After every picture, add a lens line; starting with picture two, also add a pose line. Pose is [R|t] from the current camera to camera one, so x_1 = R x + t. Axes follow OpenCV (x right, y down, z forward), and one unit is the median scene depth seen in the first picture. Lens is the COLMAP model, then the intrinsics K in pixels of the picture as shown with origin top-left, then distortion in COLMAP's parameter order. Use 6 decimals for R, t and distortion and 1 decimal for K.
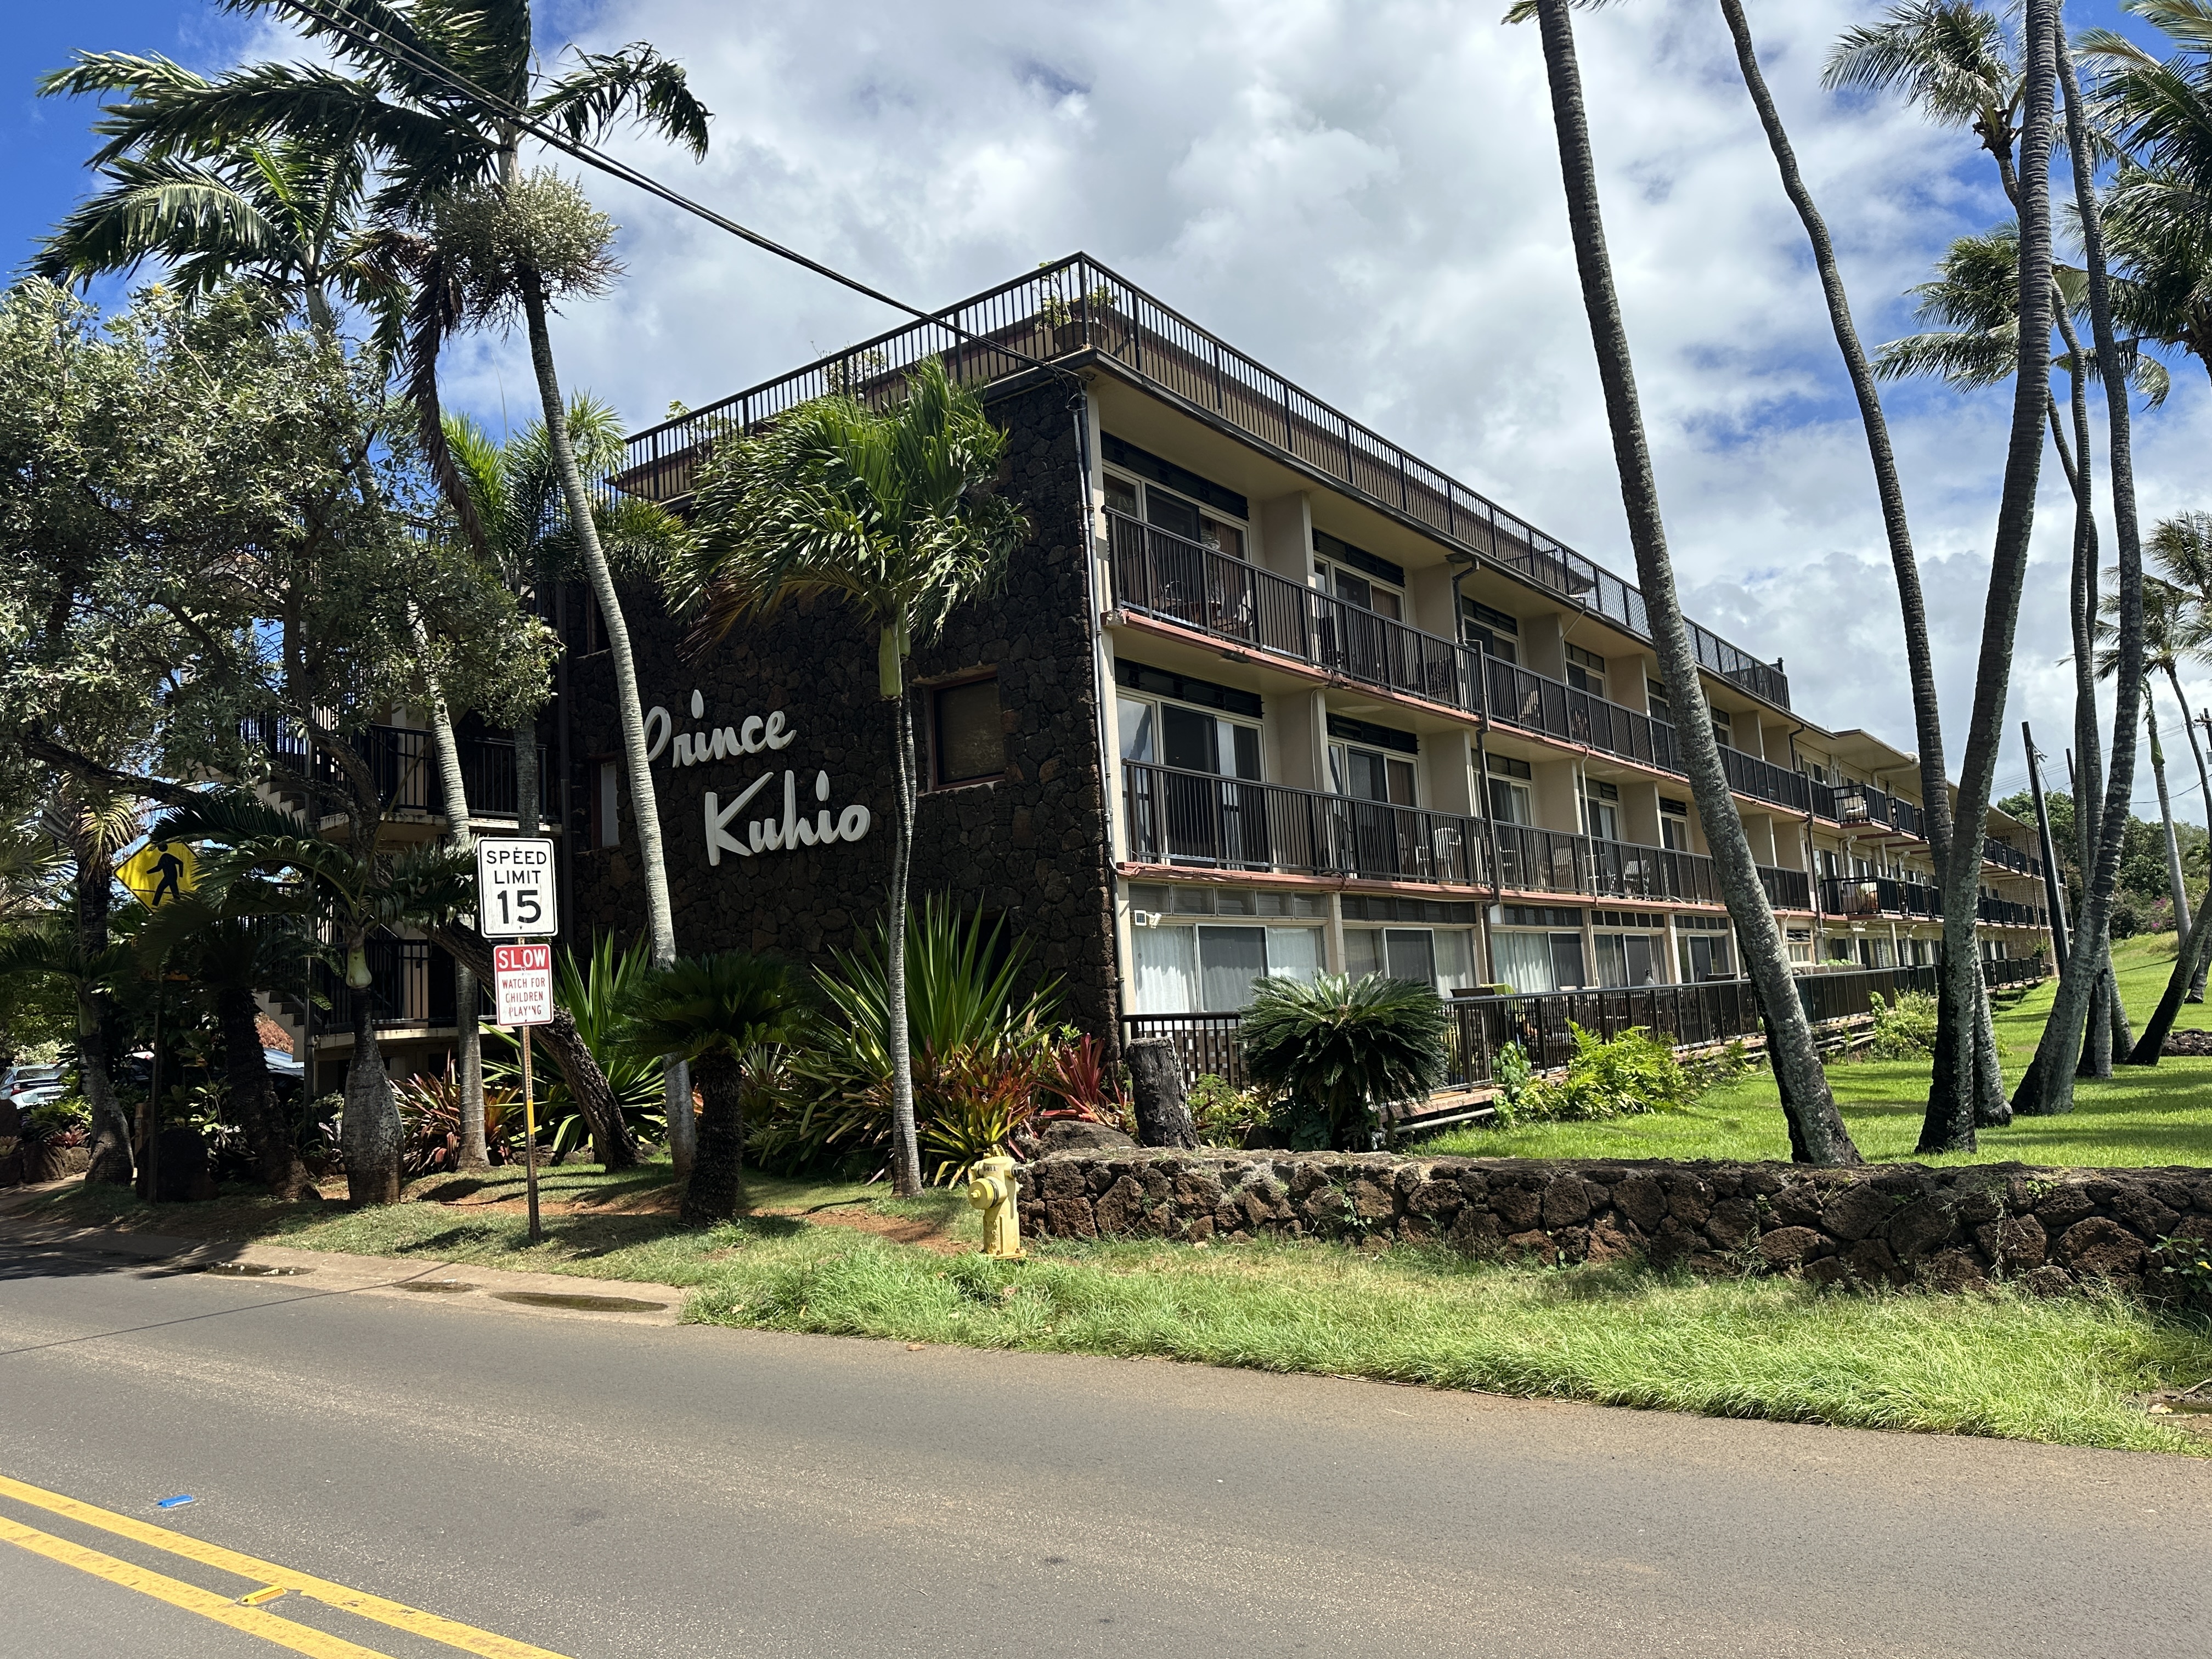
lens RADIAL K [[1539.0, 0, 1106.0], [0, 1539.0, 829.5], [0, 0, 1]] dist [0.000193, -0.001221]
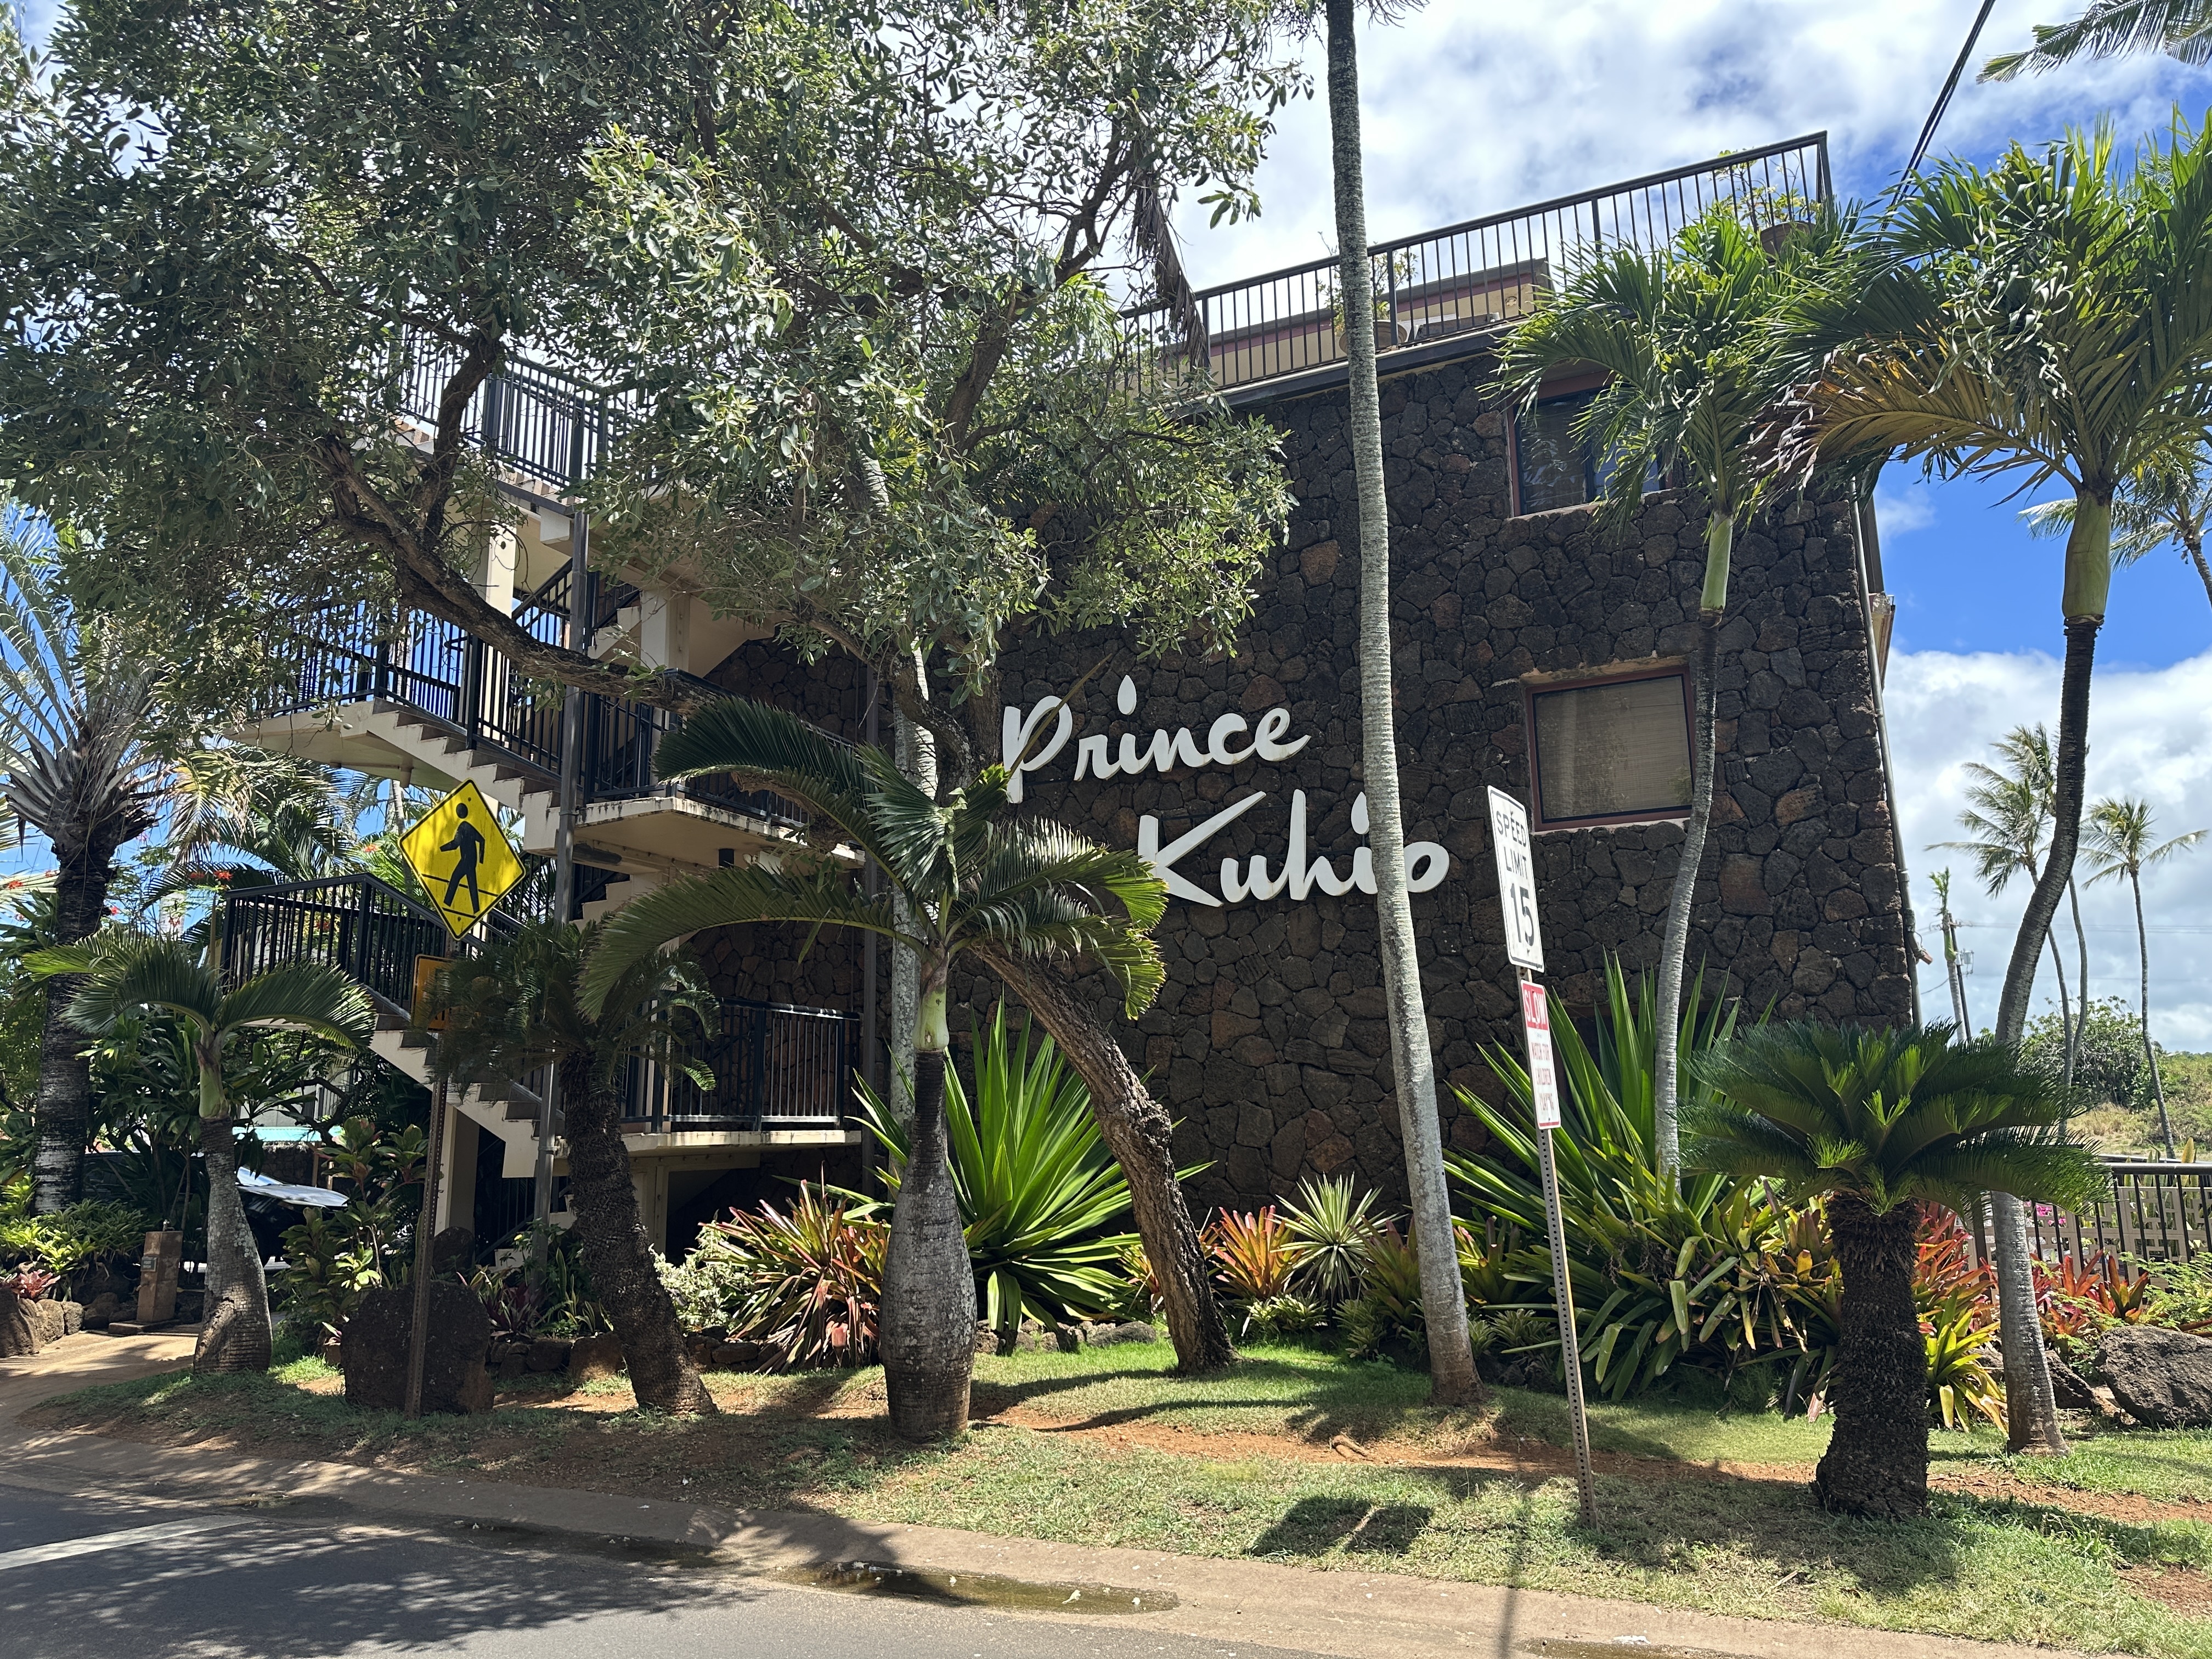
lens RADIAL K [[1569.7, 0, 1106.0], [0, 1569.7, 829.5], [0, 0, 1]] dist [0.009504, 0.001110]
pose [[0.980622, 0.080878, 0.178437, -0.414229], [-0.063748, 0.992970, -0.099737, 0.056983], [-0.185249, 0.086430, 0.978883, 0.295591]]
